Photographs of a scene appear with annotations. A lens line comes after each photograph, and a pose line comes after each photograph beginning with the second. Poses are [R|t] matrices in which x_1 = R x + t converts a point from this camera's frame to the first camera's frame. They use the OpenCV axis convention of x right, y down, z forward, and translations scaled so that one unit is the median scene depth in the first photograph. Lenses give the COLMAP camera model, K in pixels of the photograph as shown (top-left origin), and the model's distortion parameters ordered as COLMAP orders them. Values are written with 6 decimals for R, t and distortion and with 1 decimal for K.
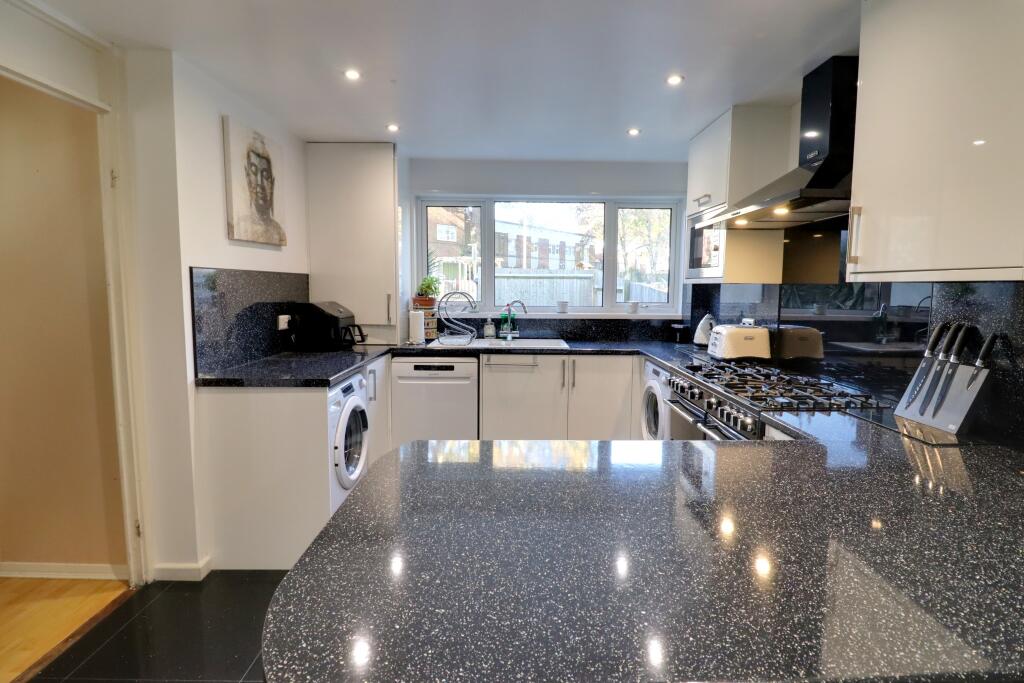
lens RADIAL K [[493.2, 0, 524.2], [0, 493.2, 335.1], [0, 0, 1]] dist [-0.014611, -0.000353]
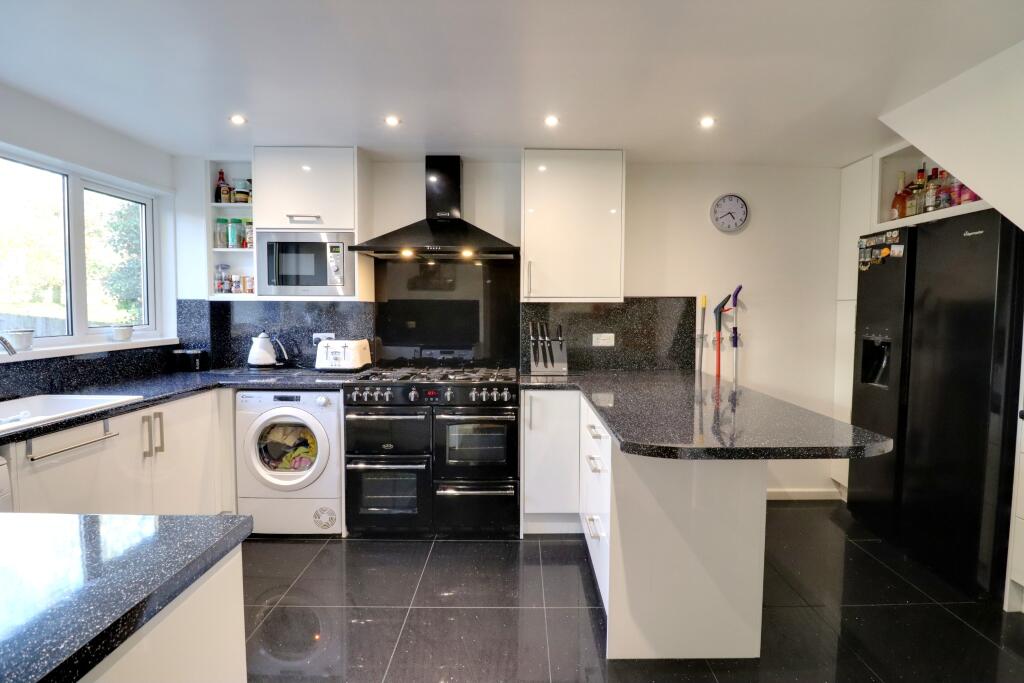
lens RADIAL K [[493.2, 0, 524.2], [0, 493.2, 335.1], [0, 0, 1]] dist [-0.014611, -0.000353]
pose [[0.015851, -0.072268, 0.997259, -0.557661], [0.092824, 0.993184, 0.070497, -0.056911], [-0.995556, 0.091452, 0.022451, 0.466247]]
